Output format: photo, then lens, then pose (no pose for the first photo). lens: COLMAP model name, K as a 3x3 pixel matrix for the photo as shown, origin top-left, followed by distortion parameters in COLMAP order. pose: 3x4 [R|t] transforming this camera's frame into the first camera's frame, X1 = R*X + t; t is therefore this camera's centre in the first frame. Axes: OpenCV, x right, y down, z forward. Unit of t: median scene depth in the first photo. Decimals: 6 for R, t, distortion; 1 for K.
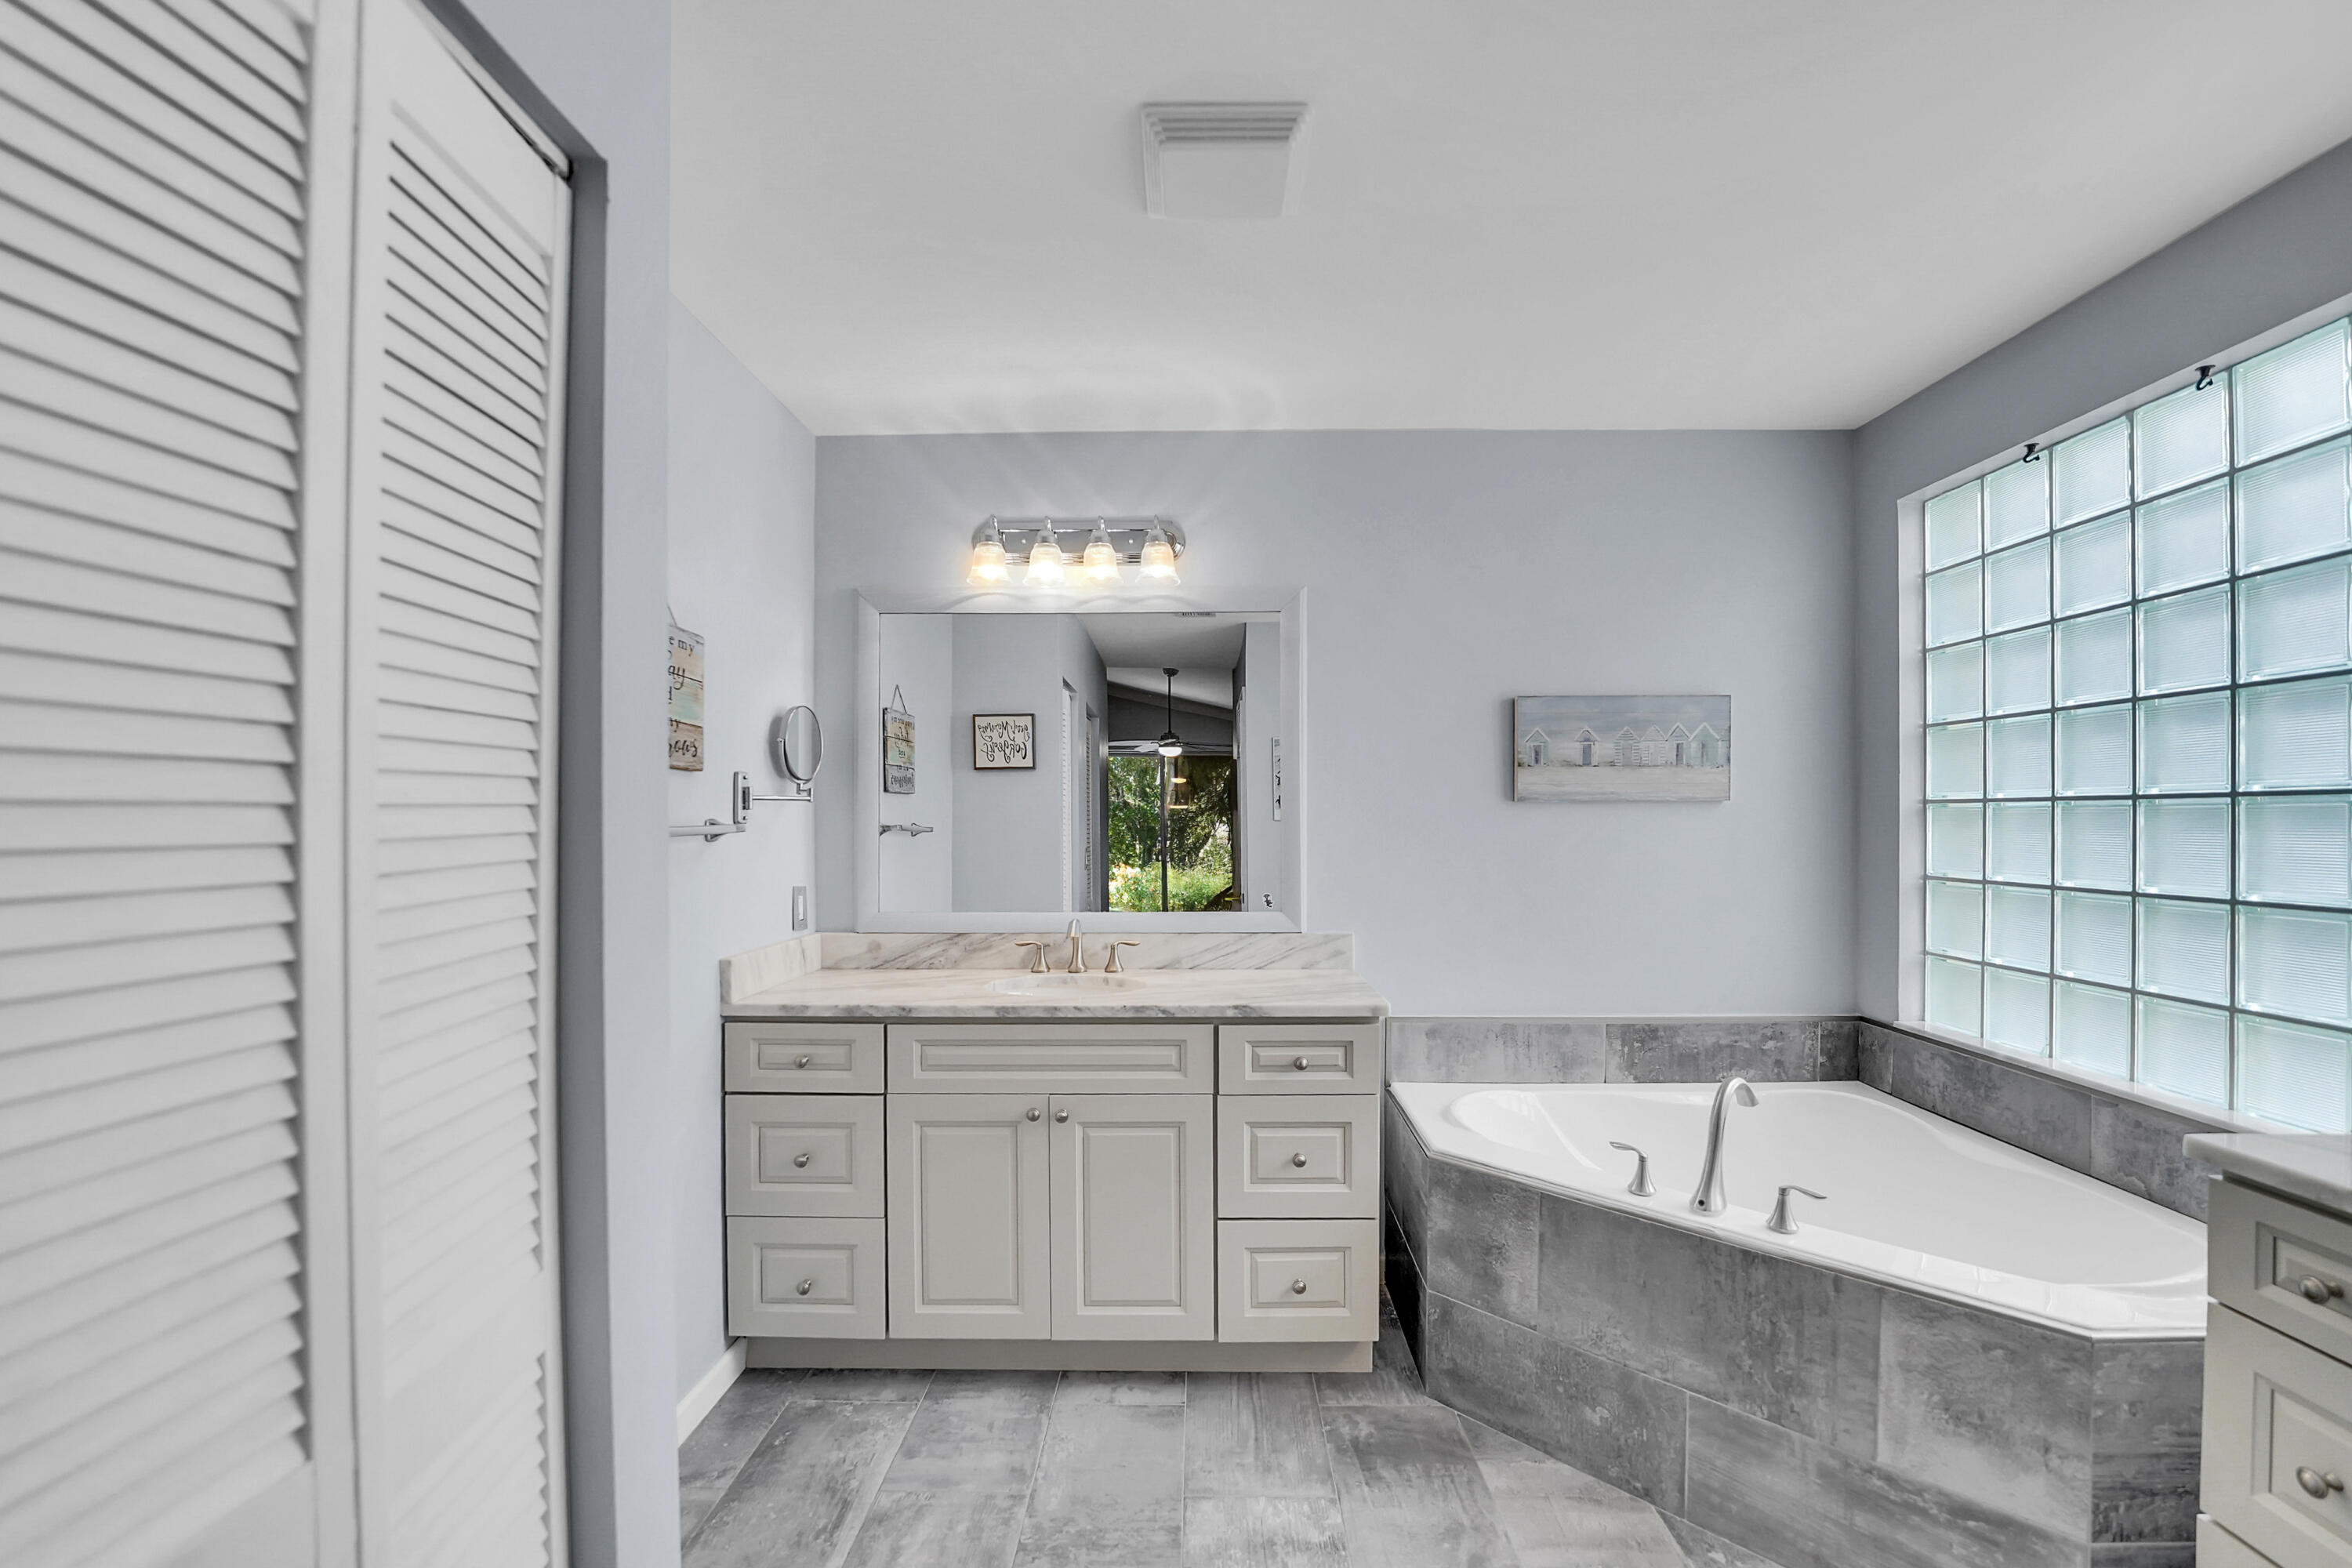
lens RADIAL K [[1027.4, 0, 1239.3], [0, 1027.4, 820.5], [0, 0, 1]] dist [-0.033153, 0.006161]
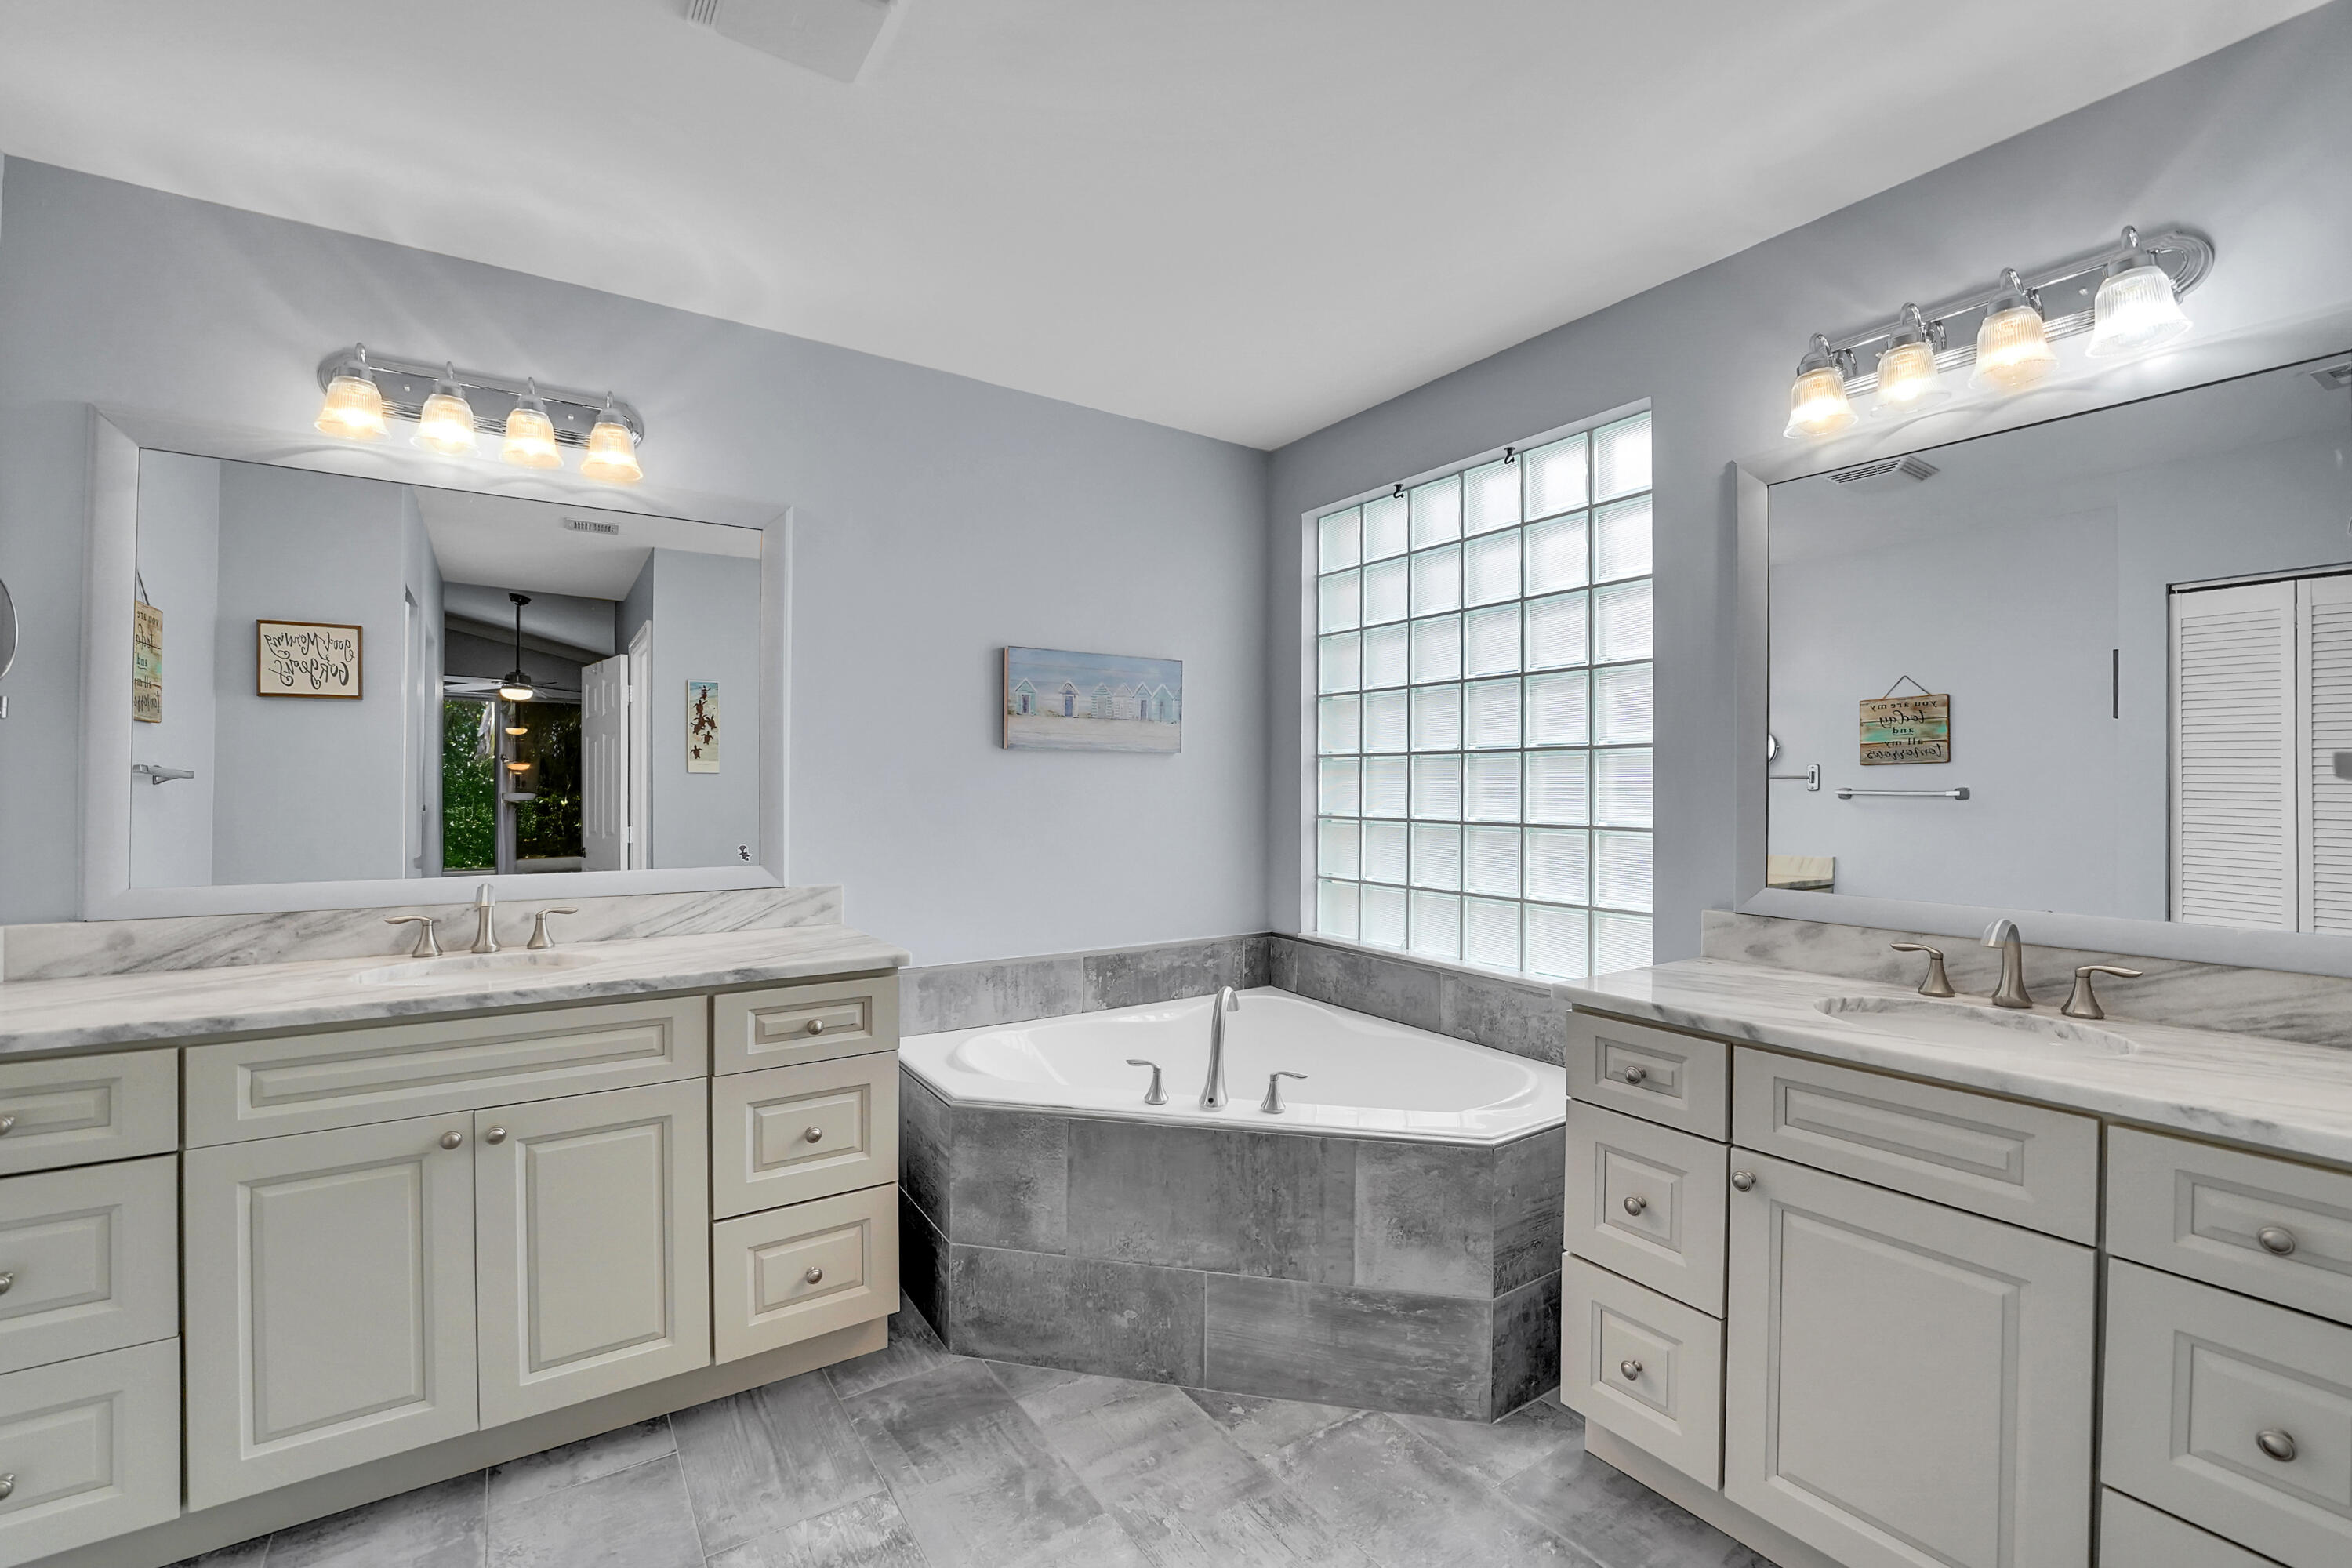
lens RADIAL K [[979.3, 0, 1176.0], [0, 979.3, 784.0], [0, 0, 1]] dist [-0.025445, 0.000274]
pose [[0.822822, 0.007358, 0.568252, -0.167053], [-0.000970, 0.999933, -0.011544, 0.032068], [-0.568299, 0.008948, 0.822774, 0.108802]]
